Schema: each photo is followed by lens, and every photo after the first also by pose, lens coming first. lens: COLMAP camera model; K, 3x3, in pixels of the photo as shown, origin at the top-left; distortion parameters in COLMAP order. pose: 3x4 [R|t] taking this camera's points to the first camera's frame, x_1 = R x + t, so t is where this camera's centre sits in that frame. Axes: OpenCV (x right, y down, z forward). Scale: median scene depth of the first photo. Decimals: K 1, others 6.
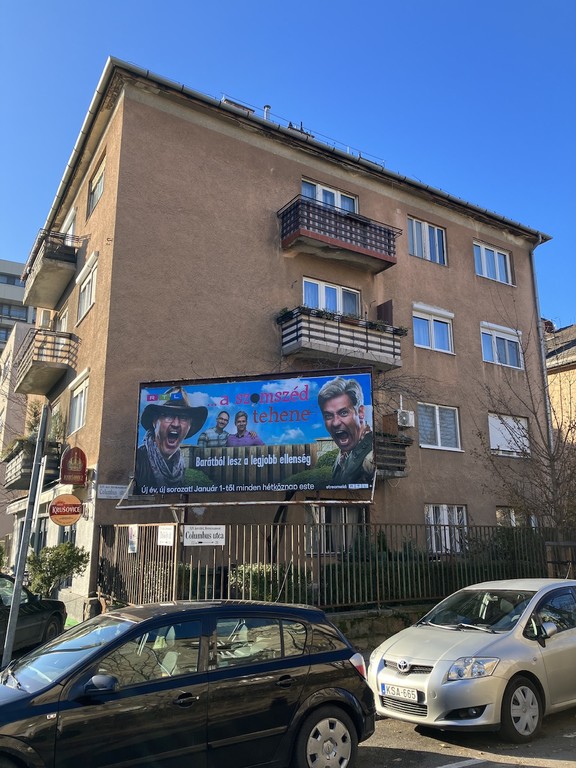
lens RADIAL K [[616.9, 0, 286.1], [0, 616.9, 382.8], [0, 0, 1]] dist [0.100228, -0.296278]
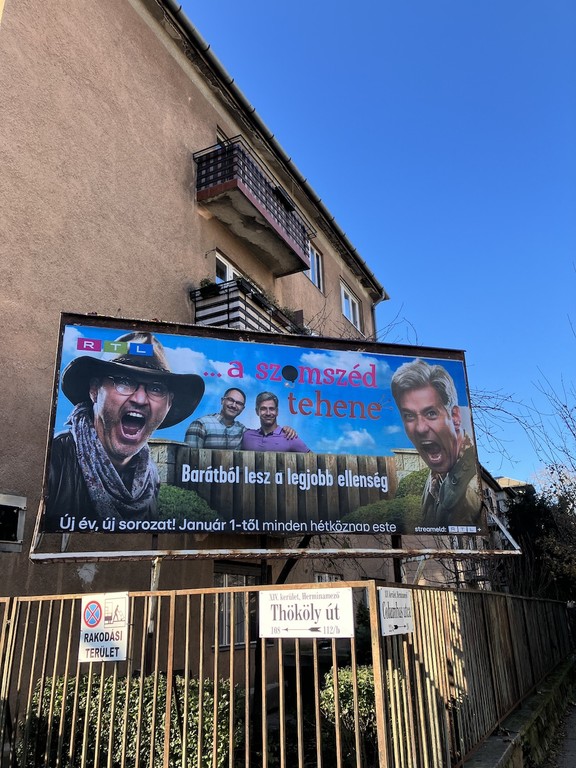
lens RADIAL K [[625.3, 0, 289.9], [0, 625.3, 388.4], [0, 0, 1]] dist [0.007419, -0.007974]
pose [[0.856417, 0.154823, 0.492524, -0.248818], [-0.096695, 0.985196, -0.141557, 0.090335], [-0.507149, 0.073607, 0.858710, 0.362292]]
